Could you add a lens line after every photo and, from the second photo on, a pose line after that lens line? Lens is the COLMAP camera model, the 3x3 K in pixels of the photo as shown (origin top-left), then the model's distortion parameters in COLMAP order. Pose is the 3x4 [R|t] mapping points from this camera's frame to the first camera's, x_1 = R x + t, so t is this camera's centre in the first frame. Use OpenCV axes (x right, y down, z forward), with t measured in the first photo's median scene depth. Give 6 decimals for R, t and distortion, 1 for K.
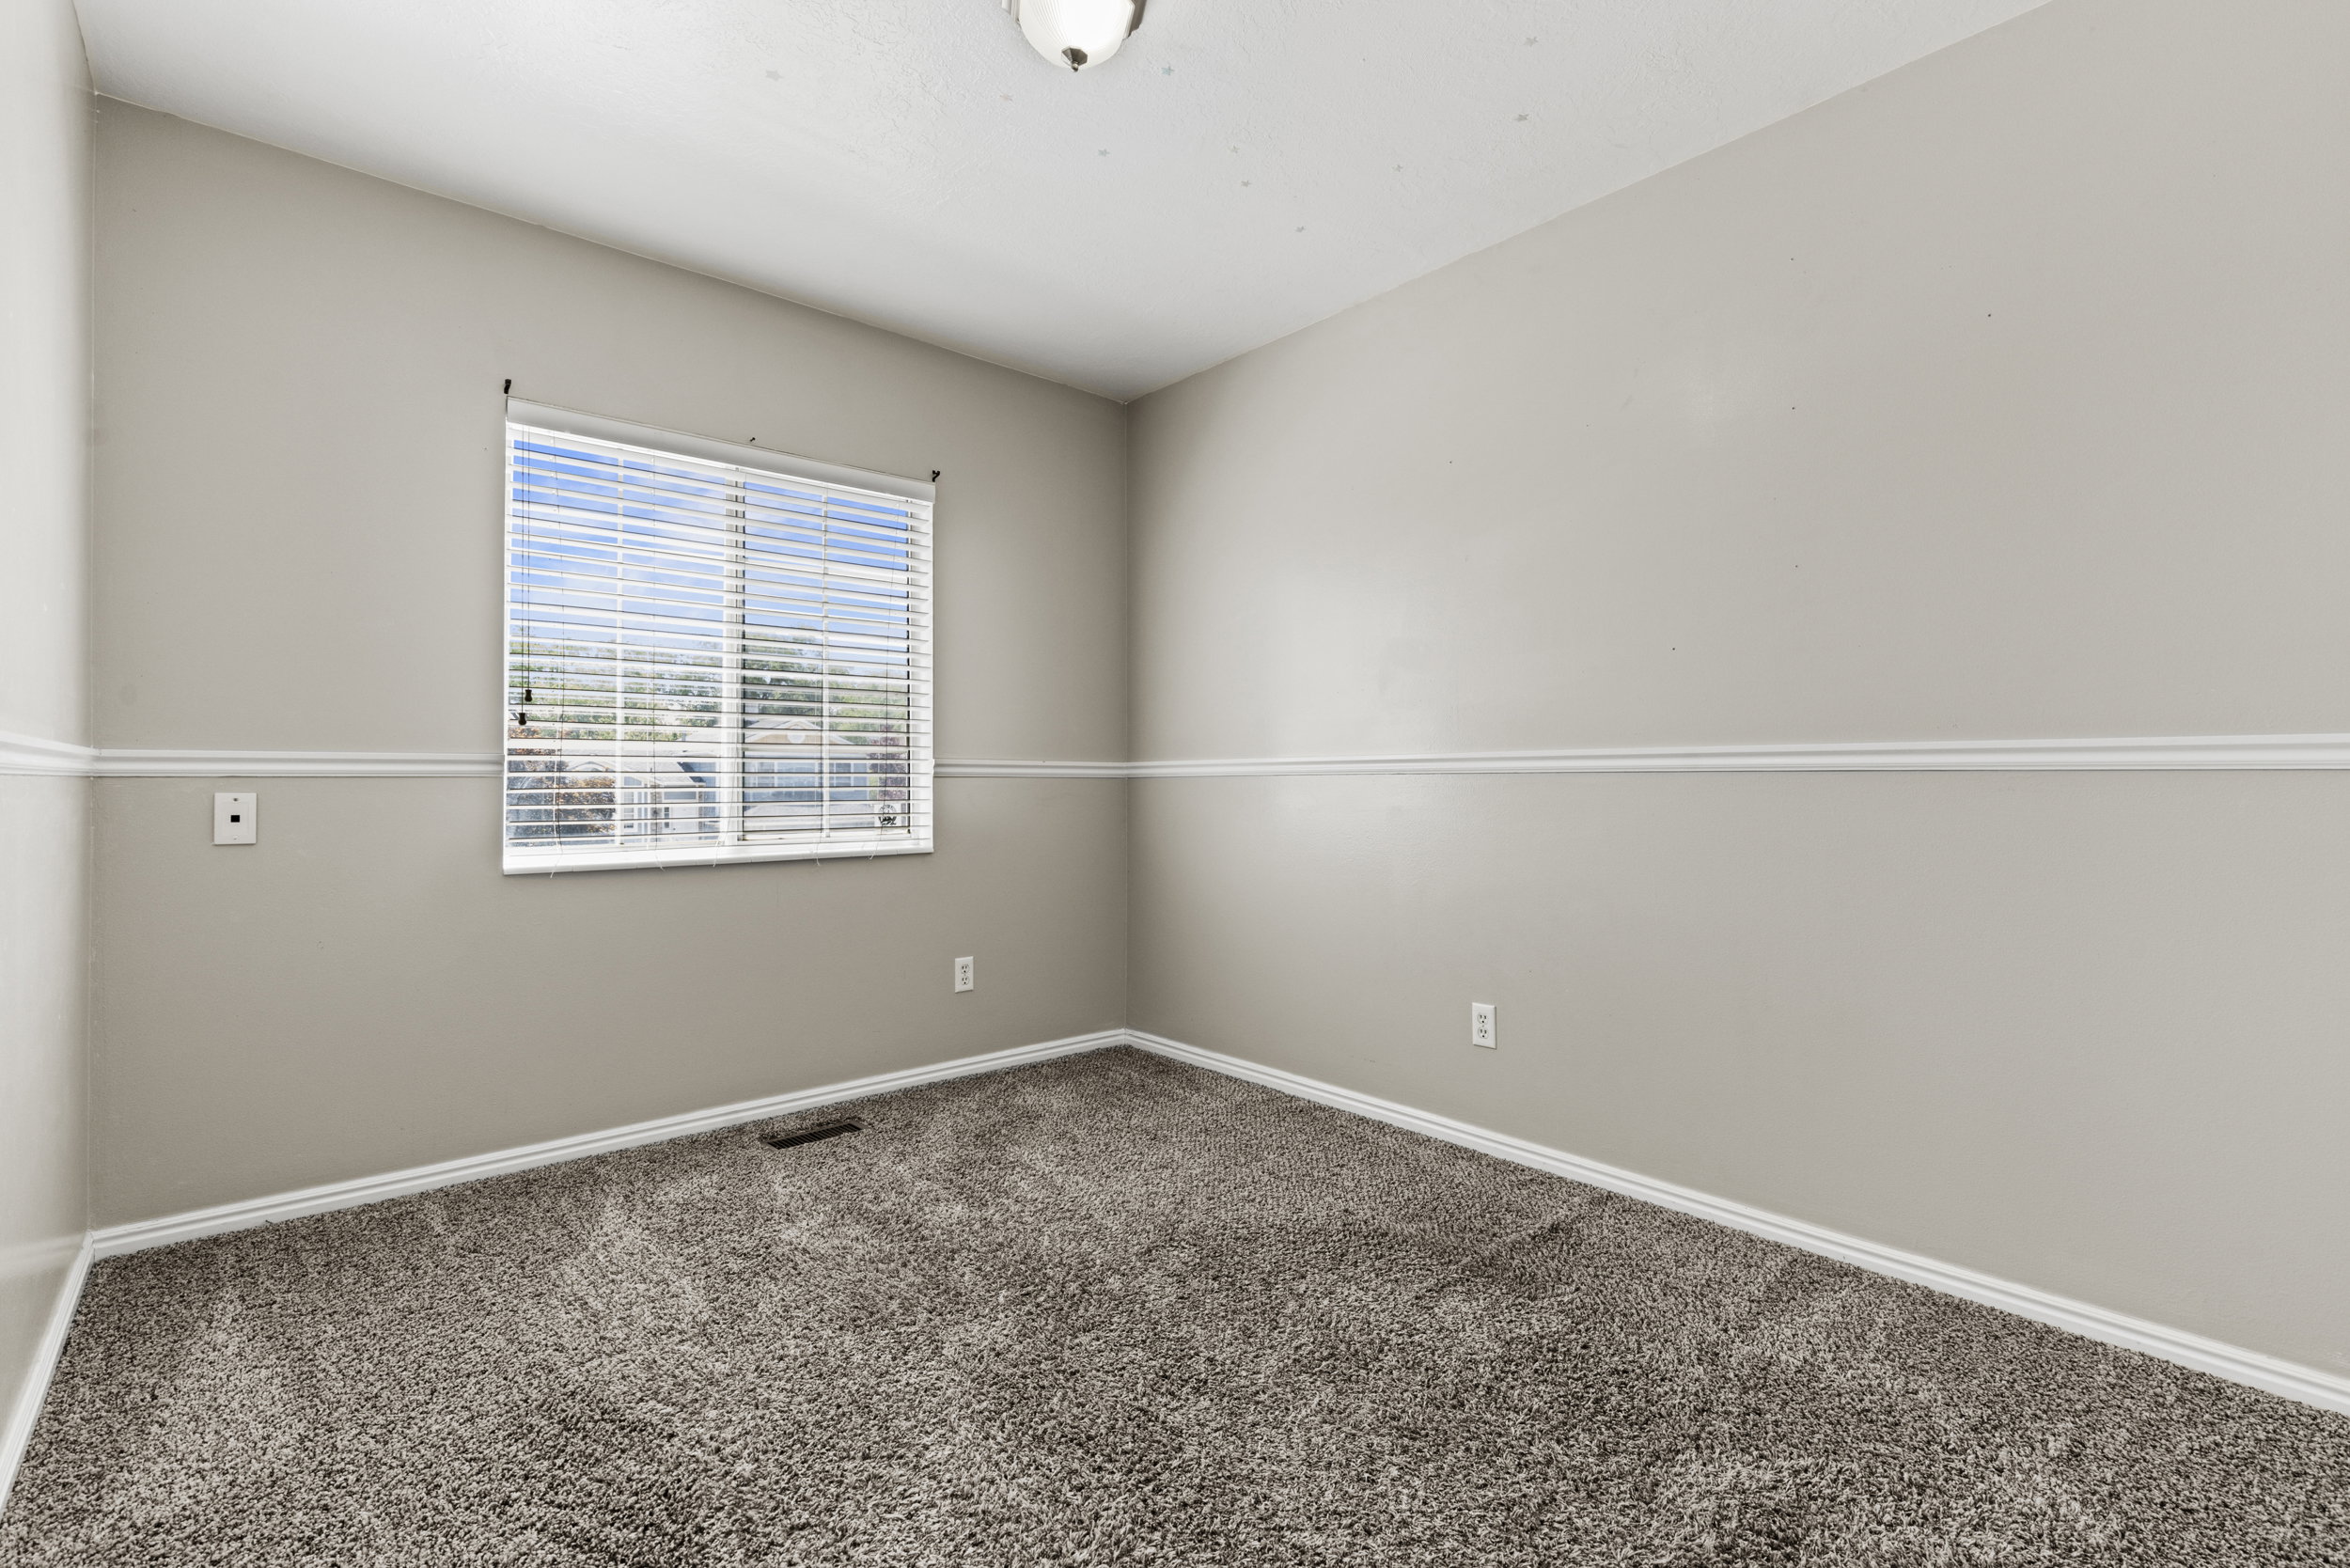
lens RADIAL K [[1046.9, 0, 1171.8], [0, 1046.9, 773.4], [0, 0, 1]] dist [0.007340, -0.004260]
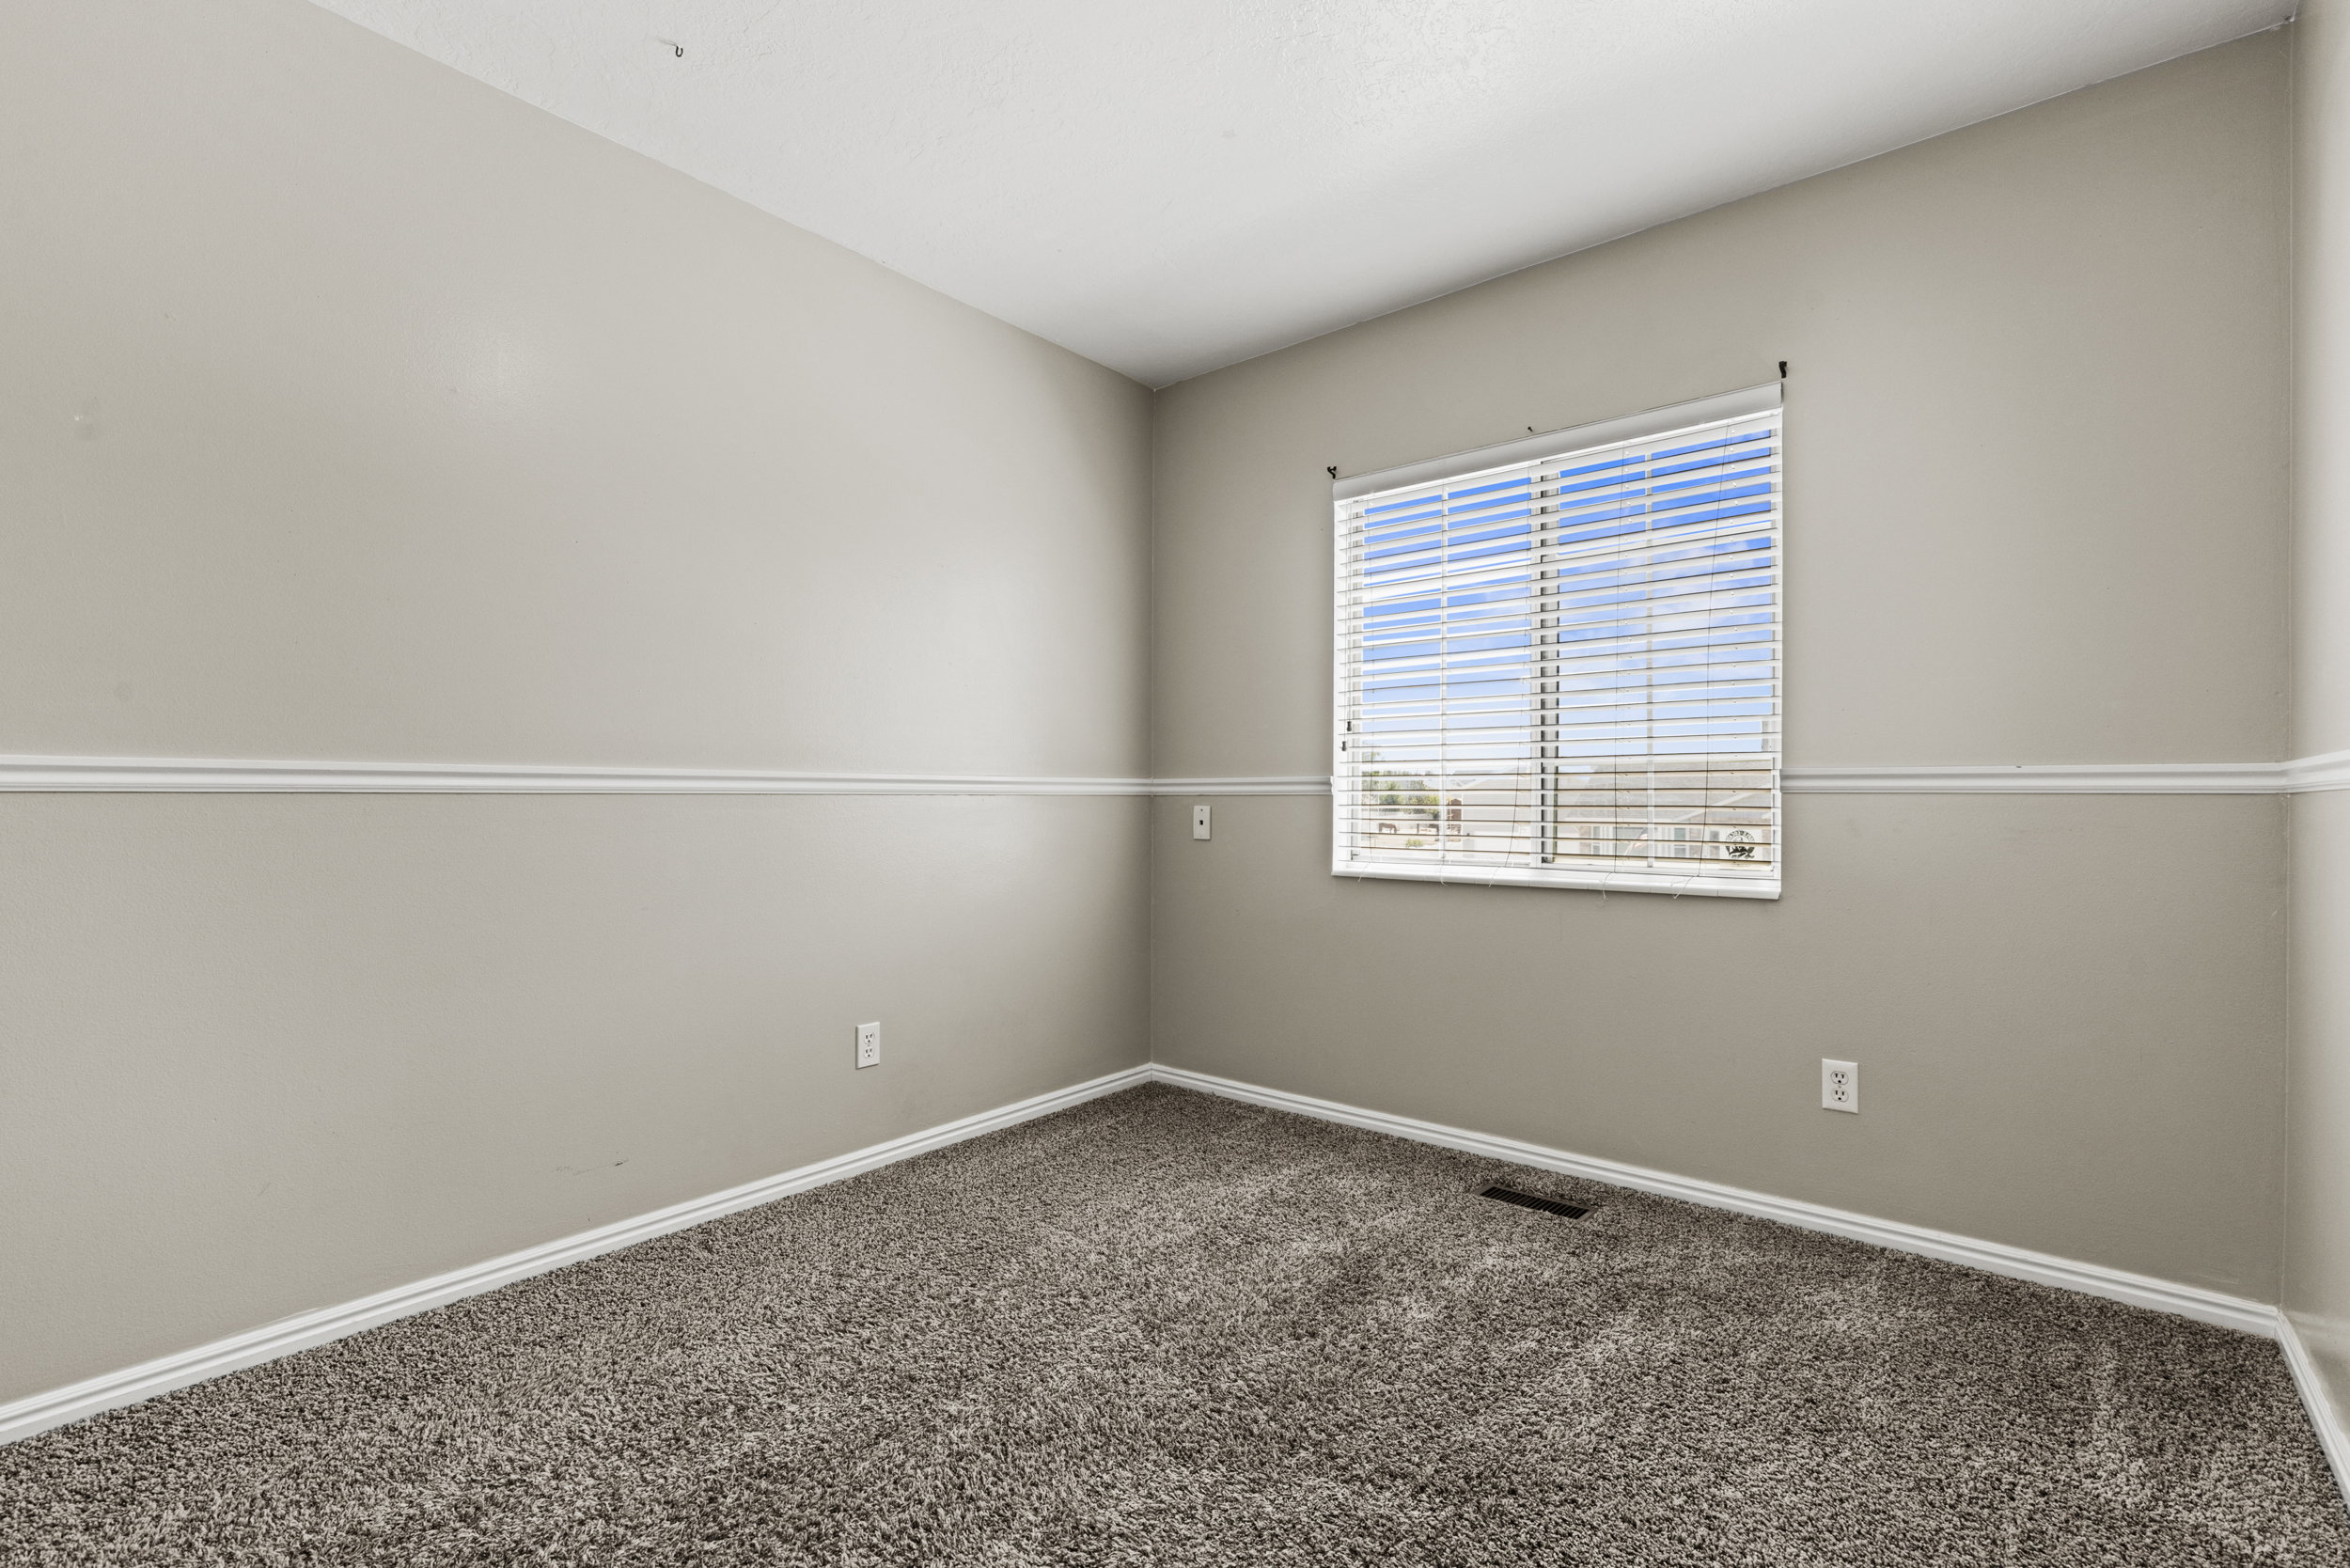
lens RADIAL K [[1046.9, 0, 1173.4], [0, 1046.9, 802.3], [0, 0, 1]] dist [0.007340, -0.004260]
pose [[0.163566, 0.002200, -0.986530, 0.484403], [0.003299, 0.999991, 0.002777, 0.007083], [0.986527, -0.003709, 0.163557, 0.567775]]
